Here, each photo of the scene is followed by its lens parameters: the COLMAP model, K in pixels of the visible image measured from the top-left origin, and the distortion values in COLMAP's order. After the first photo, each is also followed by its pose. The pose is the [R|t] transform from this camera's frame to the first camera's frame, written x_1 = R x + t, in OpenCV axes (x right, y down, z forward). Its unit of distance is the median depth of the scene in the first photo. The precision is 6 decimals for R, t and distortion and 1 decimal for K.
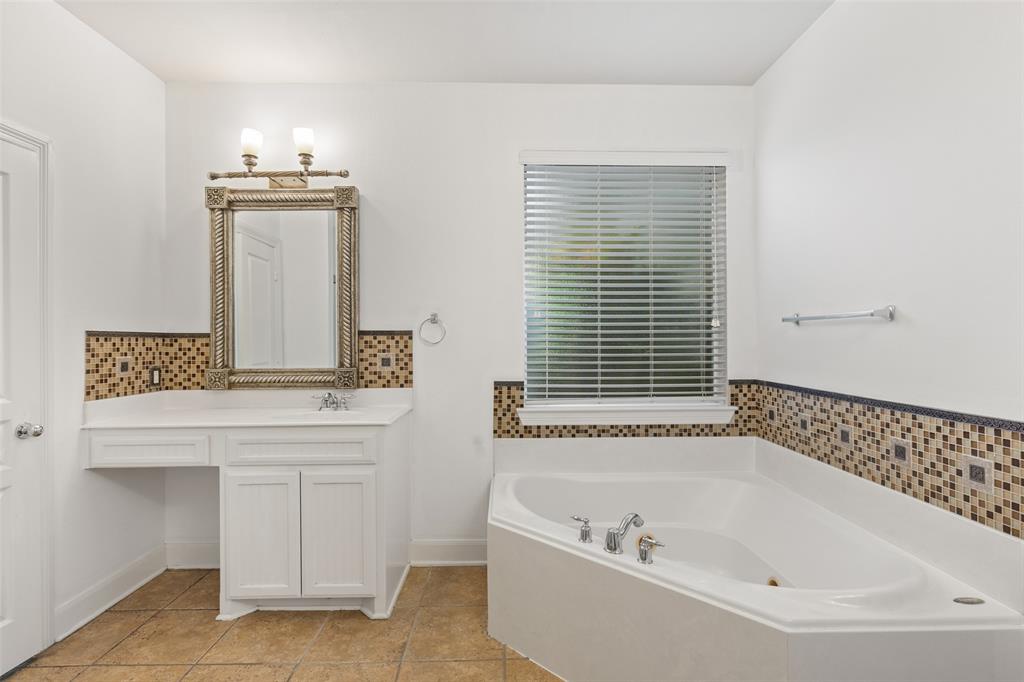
lens RADIAL K [[514.4, 0, 512.0], [0, 514.4, 341.0], [0, 0, 1]] dist [-0.000587, 0.000525]
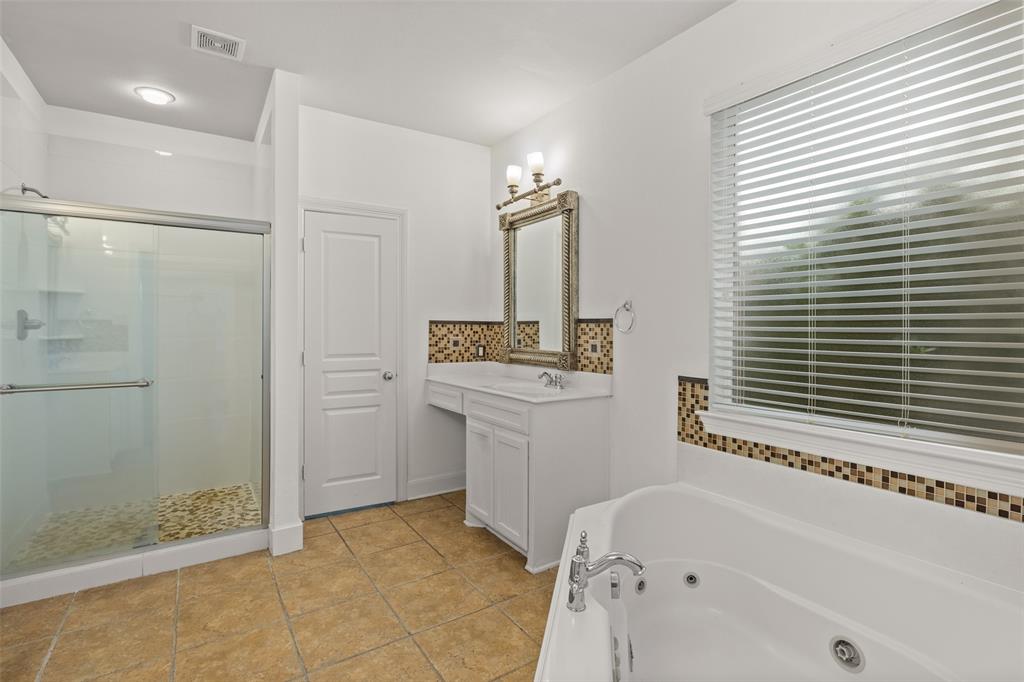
lens RADIAL K [[497.1, 0, 510.7], [0, 497.1, 330.4], [0, 0, 1]] dist [0.001660, 0.000585]
pose [[0.523067, 0.012767, -0.852196, 0.538653], [-0.008441, 0.999916, 0.009799, -0.004526], [0.852250, 0.002068, 0.523131, 0.316500]]
